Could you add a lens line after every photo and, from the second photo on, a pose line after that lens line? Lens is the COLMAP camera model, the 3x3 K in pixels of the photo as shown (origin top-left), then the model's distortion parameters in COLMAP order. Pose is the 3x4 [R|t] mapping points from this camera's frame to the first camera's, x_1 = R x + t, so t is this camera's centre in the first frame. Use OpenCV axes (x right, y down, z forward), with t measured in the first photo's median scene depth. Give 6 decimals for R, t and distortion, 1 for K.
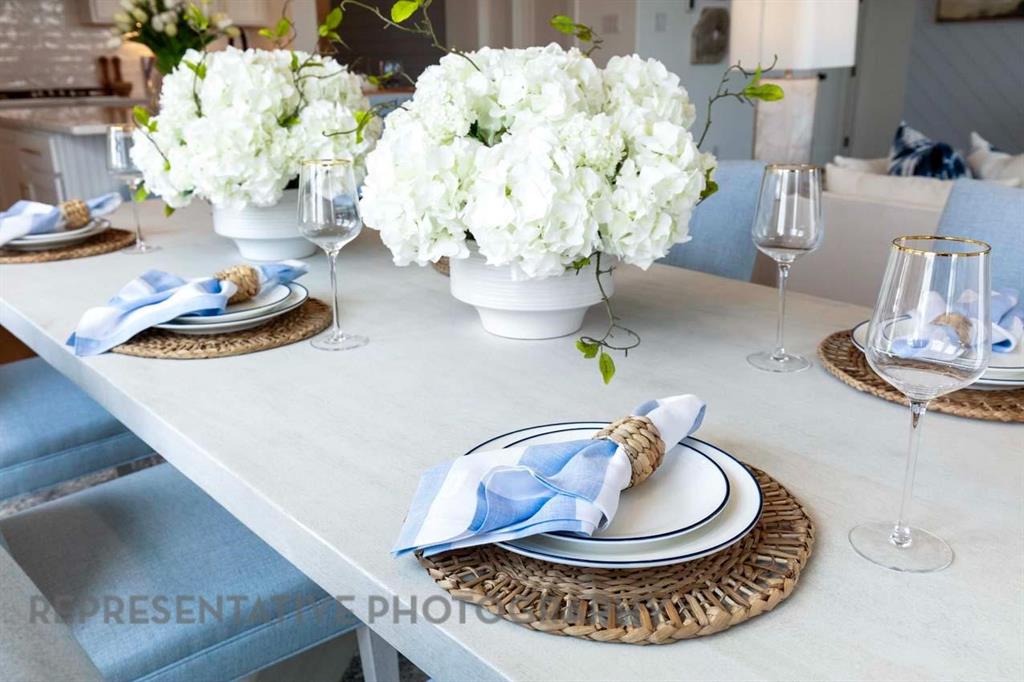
lens RADIAL K [[865.9, 0, 512.0], [0, 865.9, 341.0], [0, 0, 1]] dist [0.011709, 0.001583]
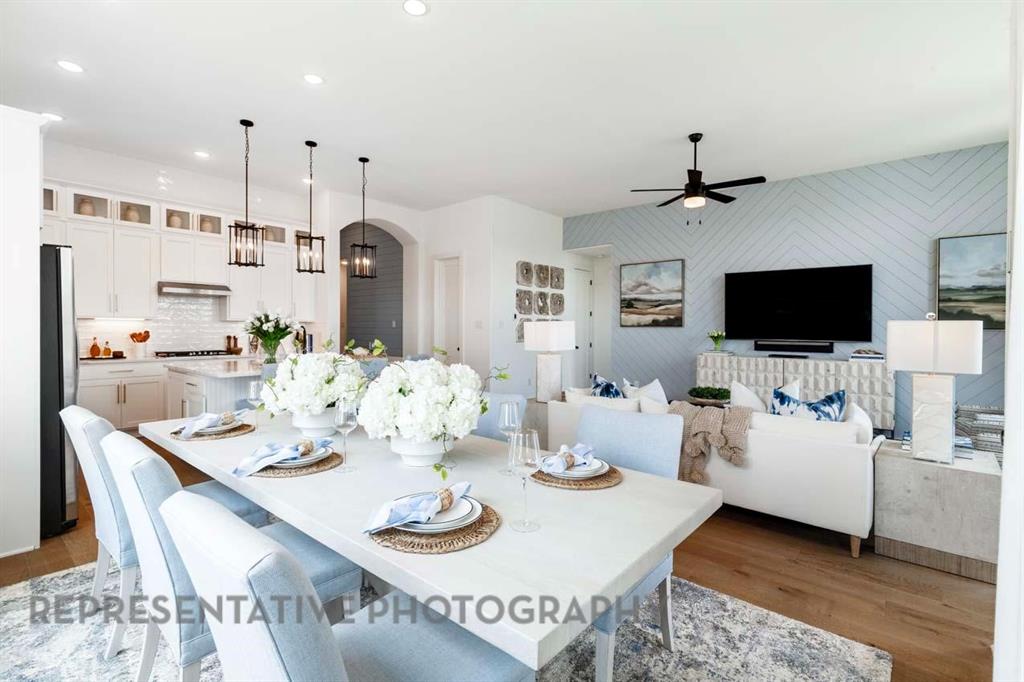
lens RADIAL K [[465.7, 0, 512.0], [0, 465.7, 341.0], [0, 0, 1]] dist [0.004354, 0.000161]
pose [[0.988374, 0.016760, 0.151117, 0.077606], [0.026654, 0.959415, -0.280734, 0.038009], [-0.149689, 0.281498, 0.947814, -0.511268]]
